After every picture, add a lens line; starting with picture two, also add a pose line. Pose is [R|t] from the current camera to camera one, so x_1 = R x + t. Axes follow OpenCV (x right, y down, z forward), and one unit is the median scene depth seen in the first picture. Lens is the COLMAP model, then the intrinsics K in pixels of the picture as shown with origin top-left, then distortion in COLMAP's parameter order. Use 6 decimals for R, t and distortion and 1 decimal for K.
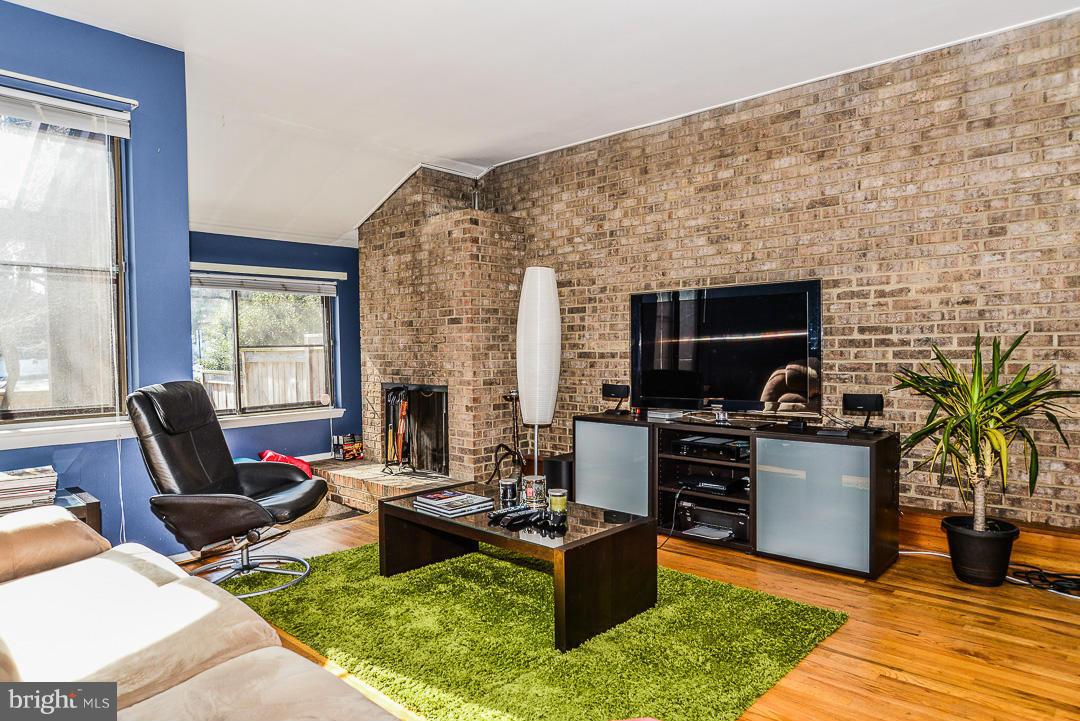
lens RADIAL K [[676.2, 0, 540.0], [0, 676.2, 360.5], [0, 0, 1]] dist [-0.028425, 0.025252]
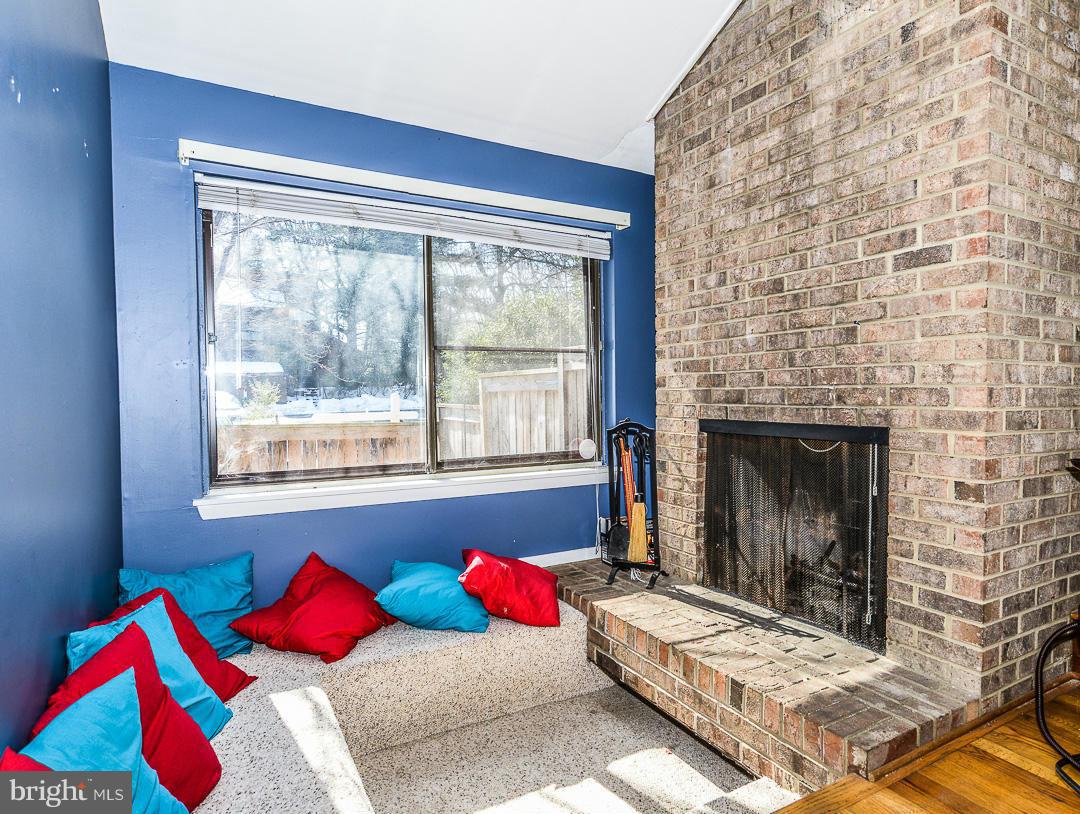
lens RADIAL K [[659.7, 0, 605.2], [0, 659.7, 405.2], [0, 0, 1]] dist [-0.001658, -0.000333]
pose [[0.962399, 0.015463, -0.271200, -0.181168], [-0.016818, 0.999855, -0.002673, 0.026544], [0.271120, 0.007134, 0.962519, 0.552943]]
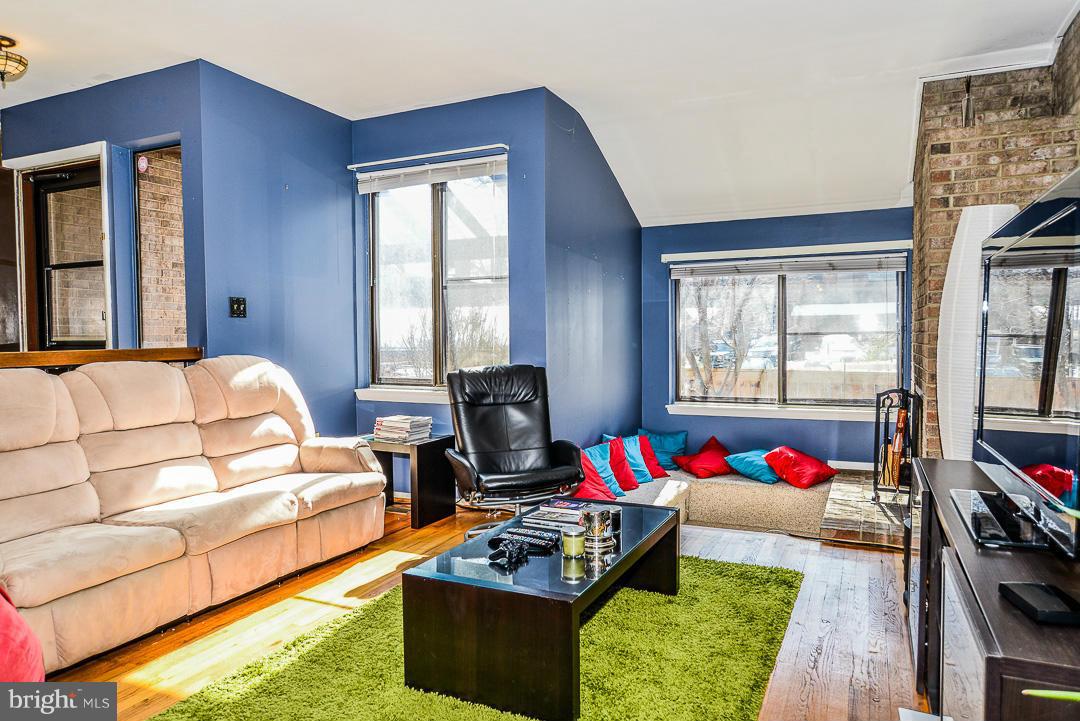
lens RADIAL K [[678.9, 0, 542.4], [0, 678.9, 336.1], [0, 0, 1]] dist [-0.028146, 0.023595]
pose [[0.298507, 0.018139, -0.954235, 0.372910], [-0.016405, 0.999769, 0.013873, -0.025214], [0.954266, 0.011513, 0.298736, 0.401915]]
